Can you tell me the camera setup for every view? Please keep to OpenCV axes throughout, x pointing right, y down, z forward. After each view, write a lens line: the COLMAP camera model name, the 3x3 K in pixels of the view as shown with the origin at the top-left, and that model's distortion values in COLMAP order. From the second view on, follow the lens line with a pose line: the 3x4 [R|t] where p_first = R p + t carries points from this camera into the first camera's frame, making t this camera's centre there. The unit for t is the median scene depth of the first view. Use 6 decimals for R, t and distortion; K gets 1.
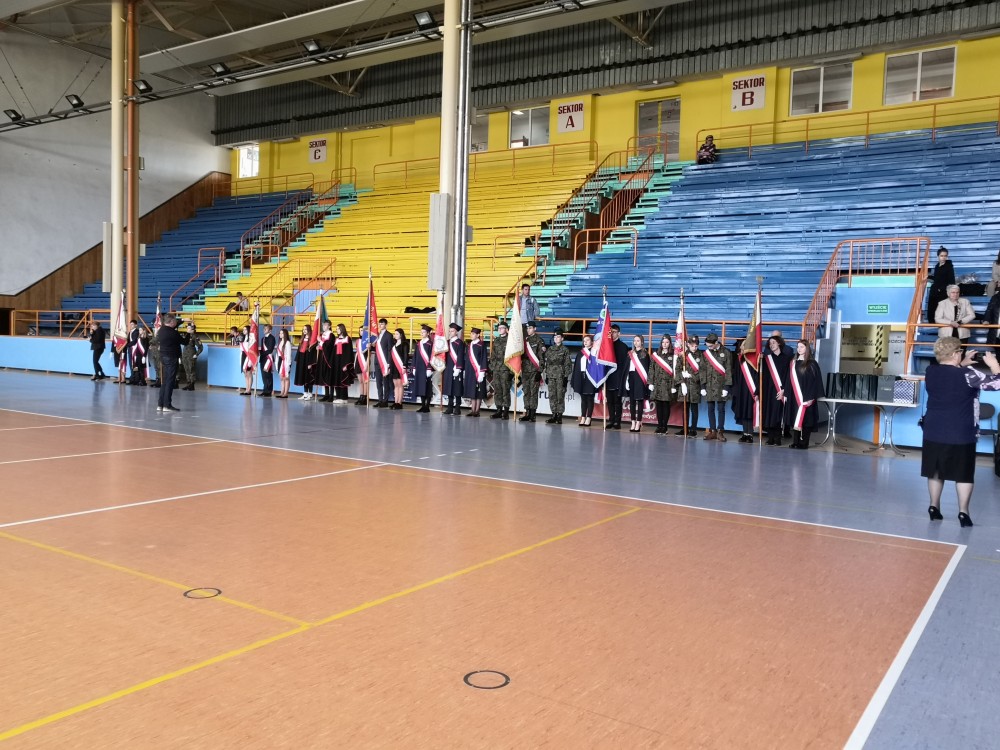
lens RADIAL K [[845.7, 0, 500.0], [0, 845.7, 375.0], [0, 0, 1]] dist [-0.054597, 0.136739]
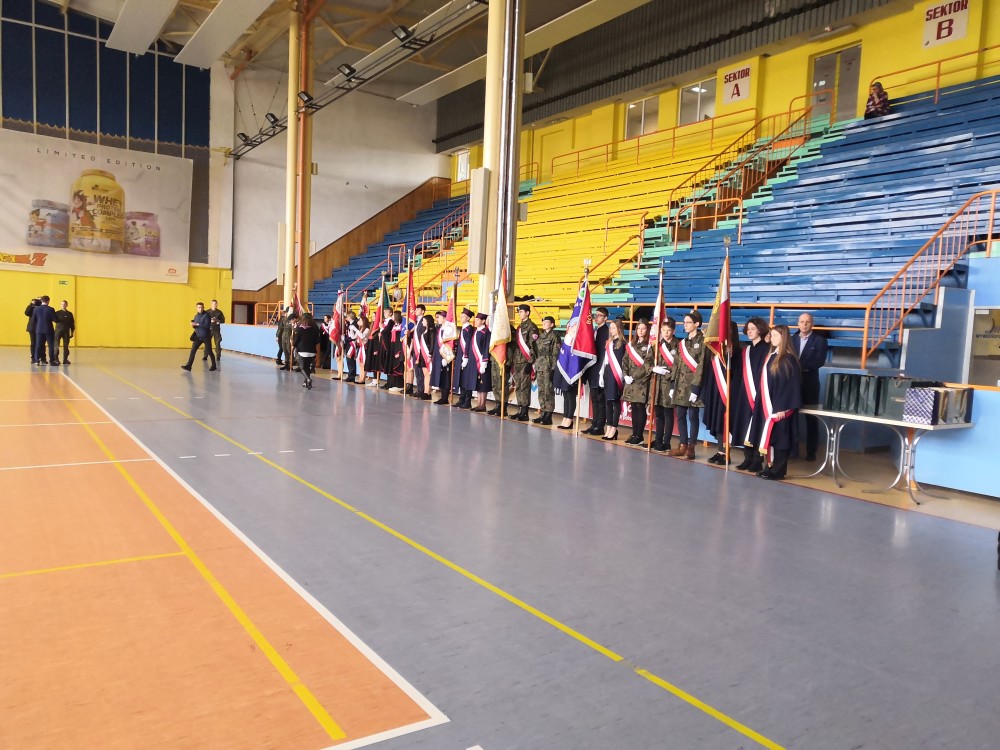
lens RADIAL K [[769.7, 0, 500.0], [0, 769.7, 375.0], [0, 0, 1]] dist [-0.031418, 0.083156]
pose [[0.921045, 0.032379, -0.388107, 0.268495], [-0.029201, 0.999474, 0.014084, -0.001516], [0.388359, -0.001639, 0.921507, 0.218703]]
